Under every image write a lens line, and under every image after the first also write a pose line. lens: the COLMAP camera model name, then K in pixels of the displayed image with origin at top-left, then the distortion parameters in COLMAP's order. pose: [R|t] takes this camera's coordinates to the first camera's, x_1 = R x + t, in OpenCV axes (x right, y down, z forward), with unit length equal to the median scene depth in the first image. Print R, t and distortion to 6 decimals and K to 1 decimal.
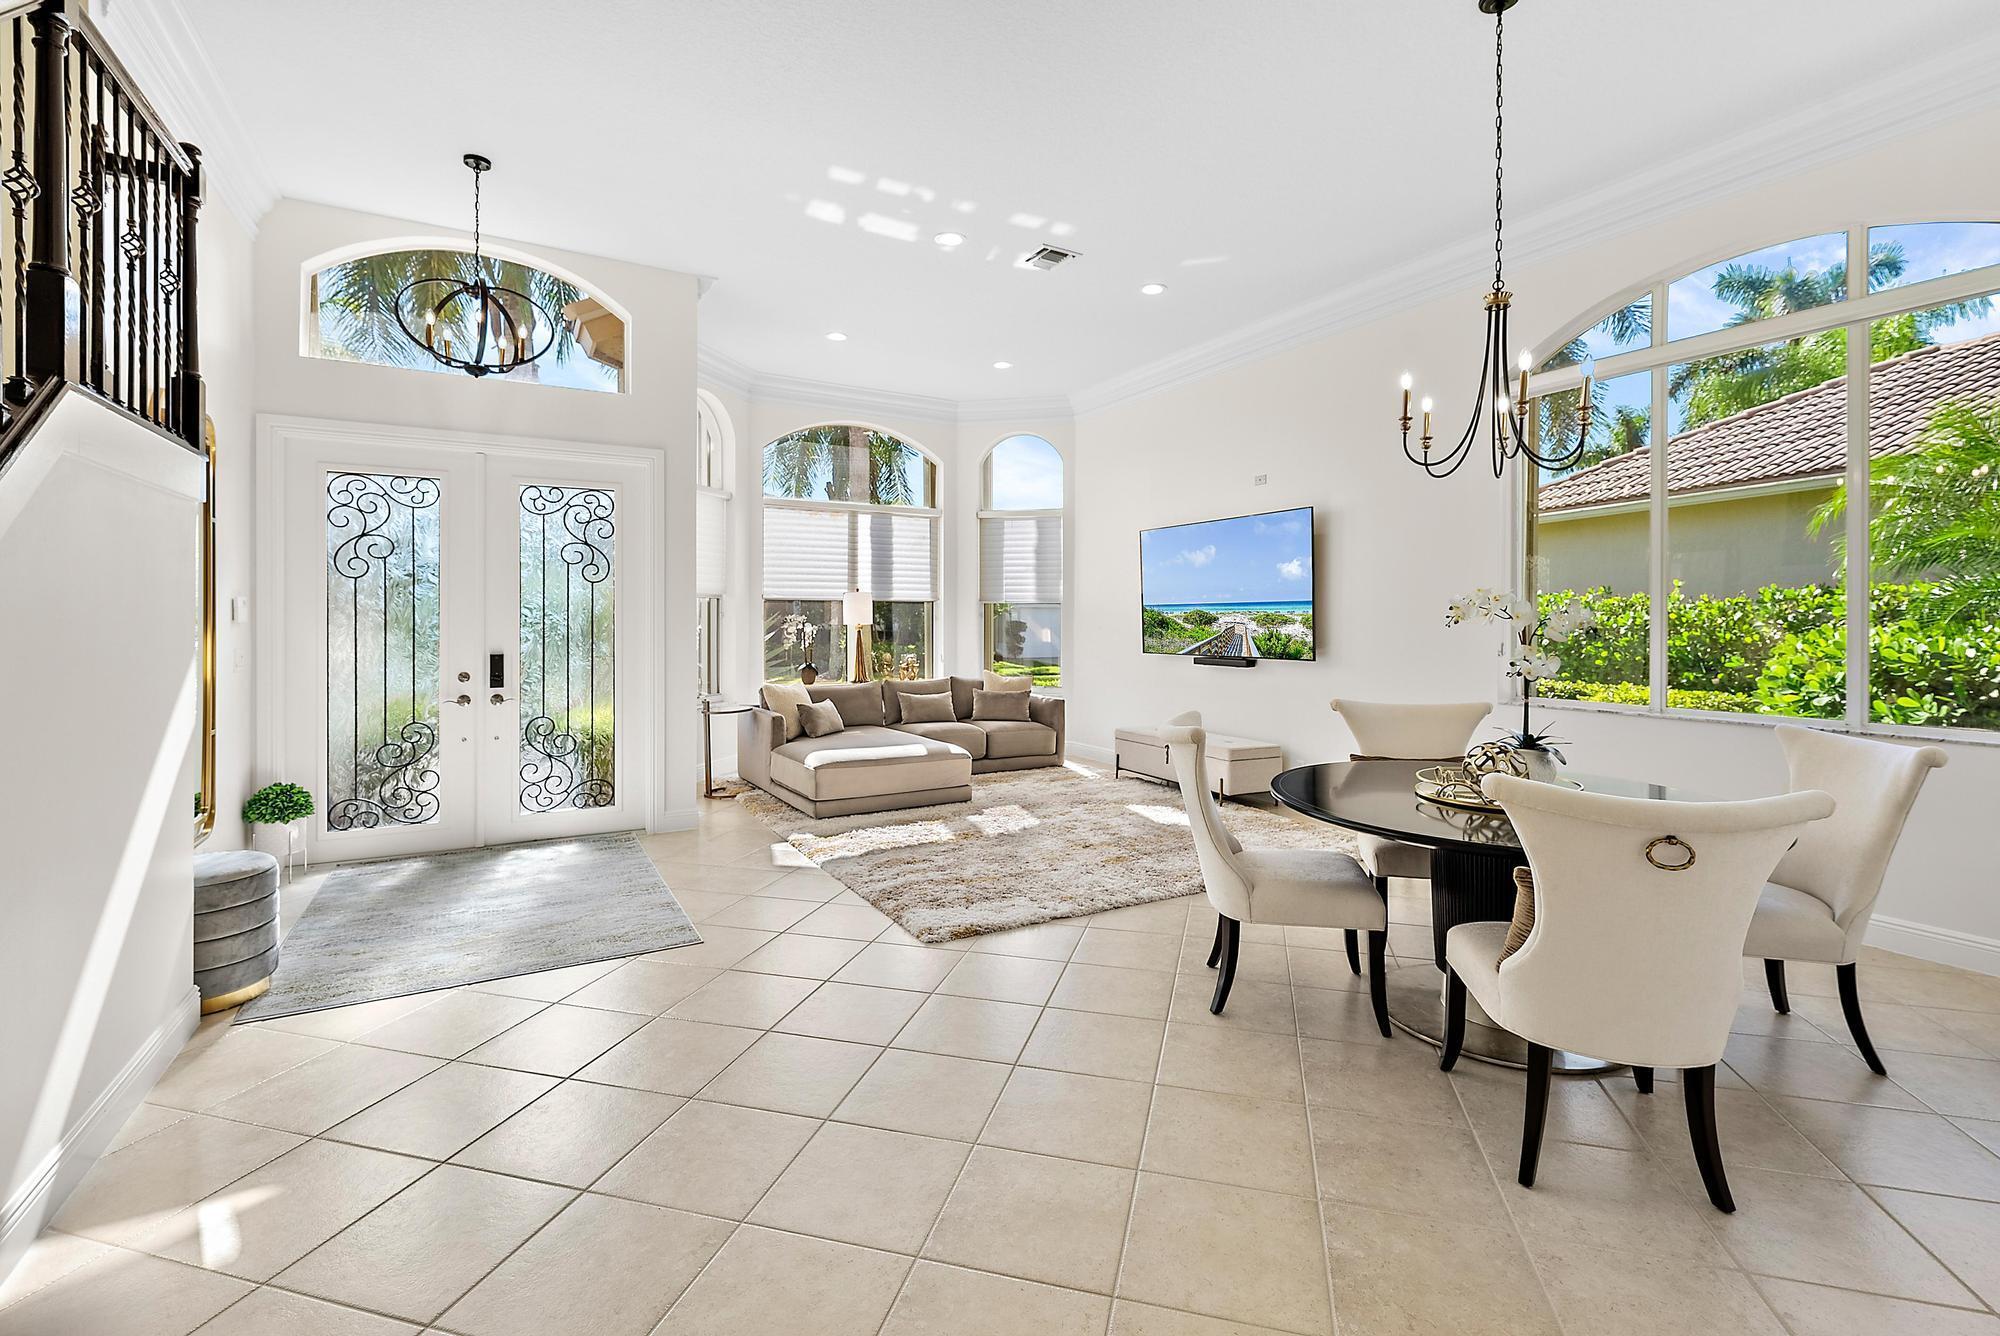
lens RADIAL K [[912.6, 0, 999.2], [0, 912.6, 622.3], [0, 0, 1]] dist [-0.001504, -0.000078]
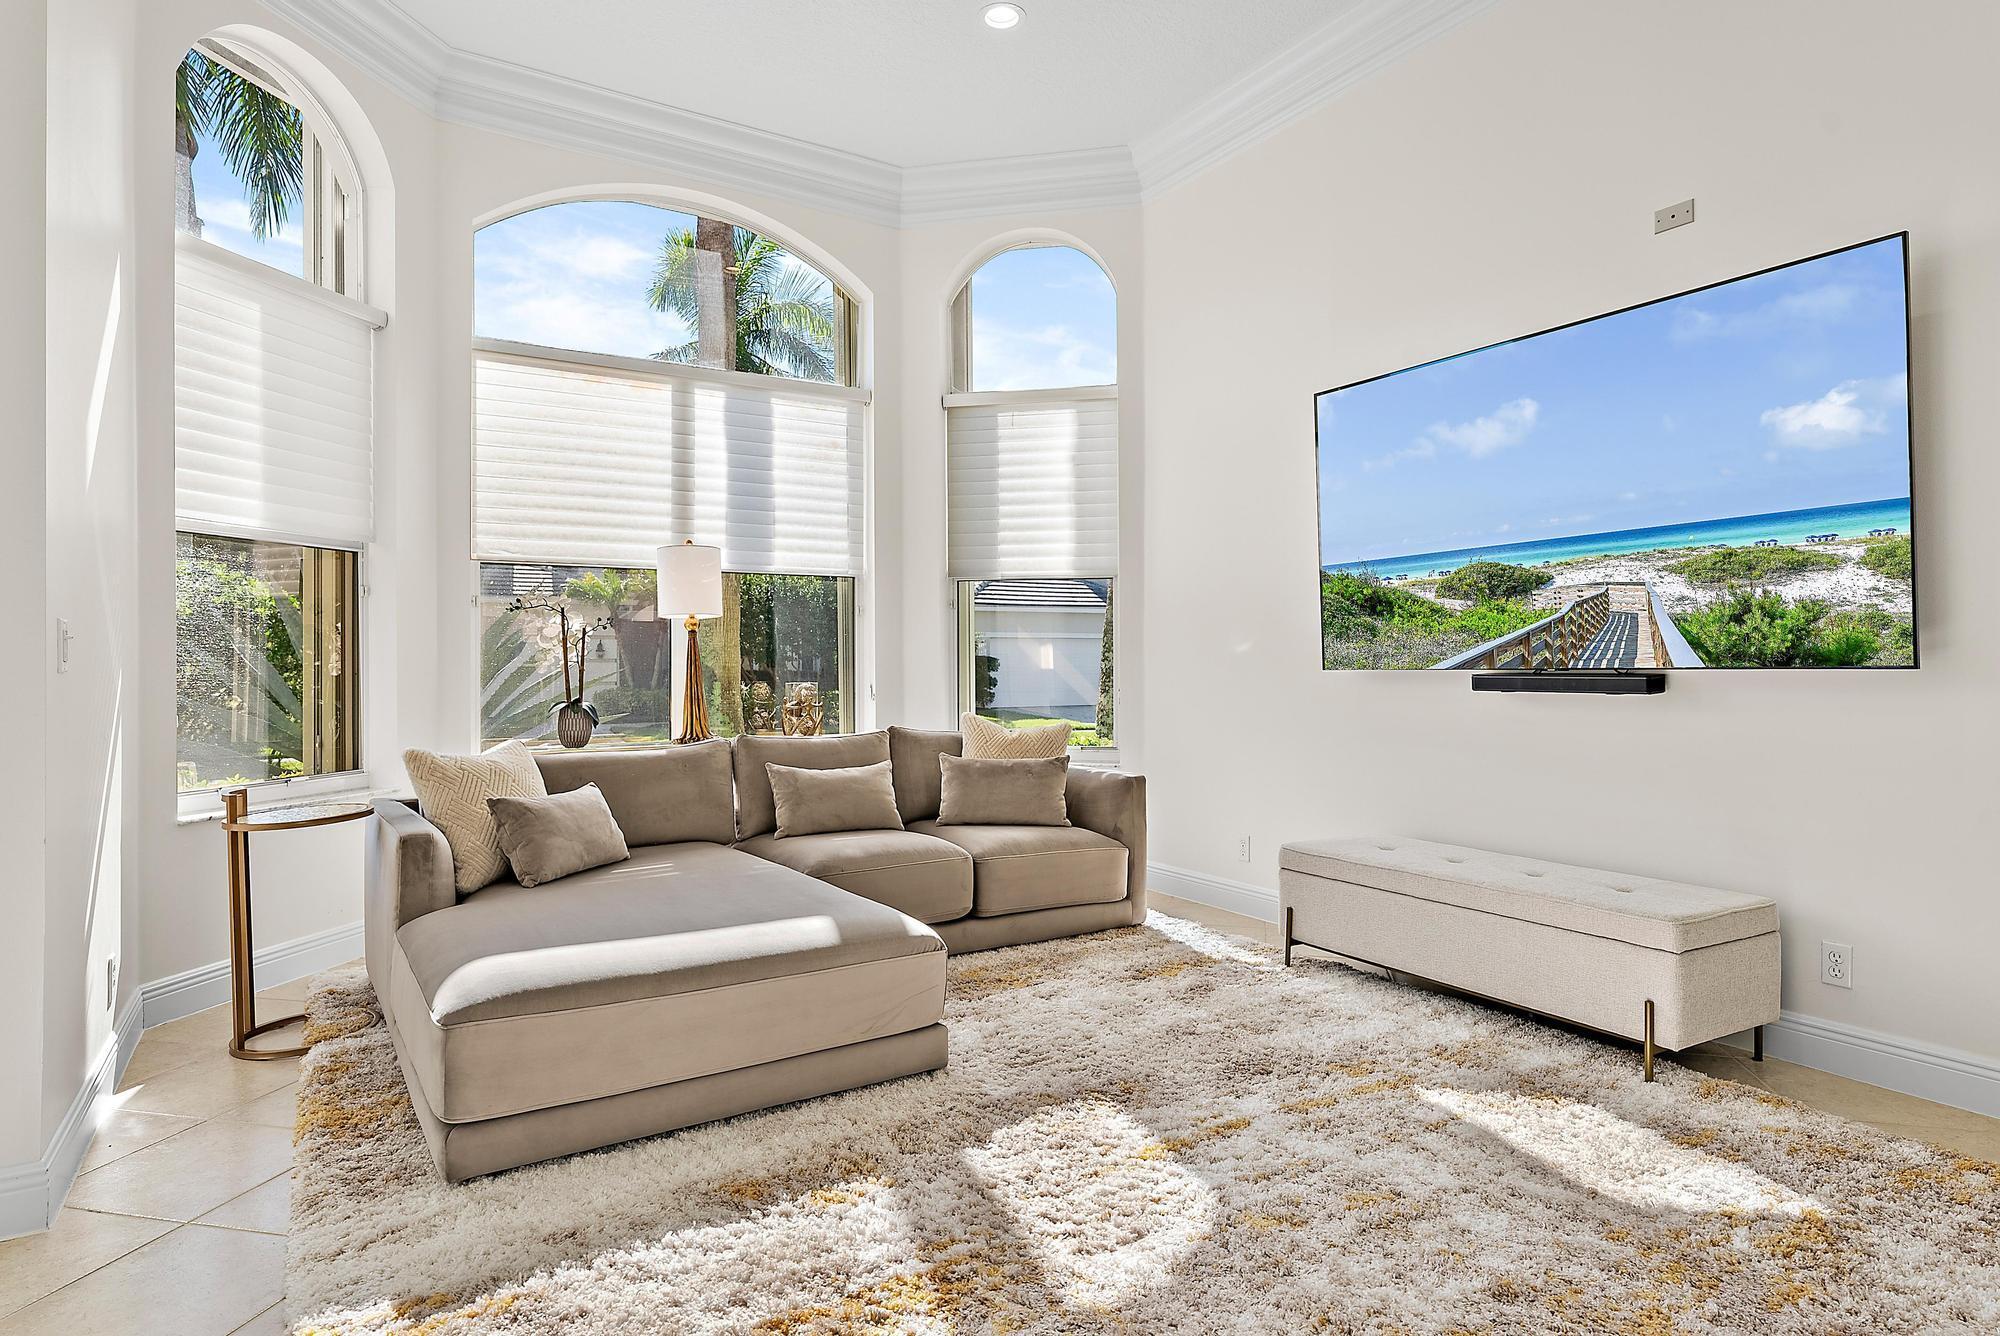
lens RADIAL K [[1162.9, 0, 994.4], [0, 1162.9, 669.6], [0, 0, 1]] dist [-0.024184, -0.002291]
pose [[0.999433, -0.005941, 0.033145, -0.021807], [0.005847, 0.999979, 0.002911, 0.031328], [-0.033162, -0.002715, 0.999446, 0.452096]]
